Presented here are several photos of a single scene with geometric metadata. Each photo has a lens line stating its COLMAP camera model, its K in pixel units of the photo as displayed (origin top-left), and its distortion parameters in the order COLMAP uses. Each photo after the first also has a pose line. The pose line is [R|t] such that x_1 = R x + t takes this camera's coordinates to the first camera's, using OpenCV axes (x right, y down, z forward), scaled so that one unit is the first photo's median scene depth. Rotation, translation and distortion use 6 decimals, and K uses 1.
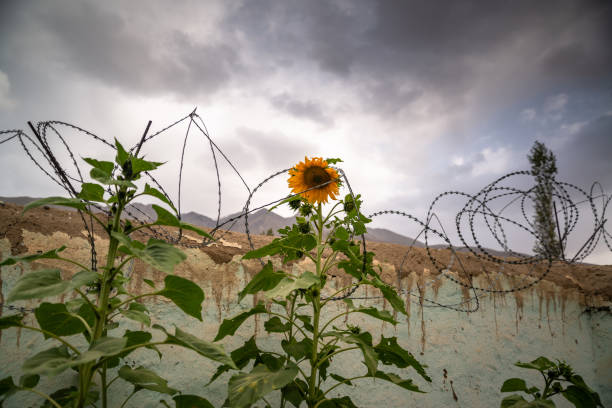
lens RADIAL K [[589.9, 0, 290.6], [0, 589.9, 210.5], [0, 0, 1]] dist [0.041512, 0.000000]
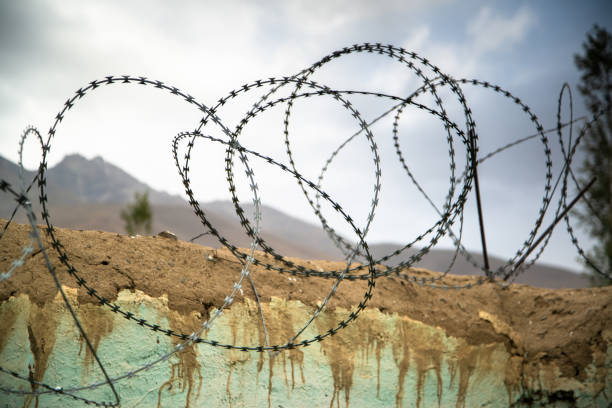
lens RADIAL K [[1306.3, 0, 311.7], [0, 1306.3, 202.1], [0, 0, 1]] dist [0.526362, 0.000000]
pose [[0.984417, 0.034167, 0.172501, 0.285185], [-0.039539, 0.998831, 0.027800, 0.021173], [-0.171349, -0.034187, 0.984617, 0.200417]]
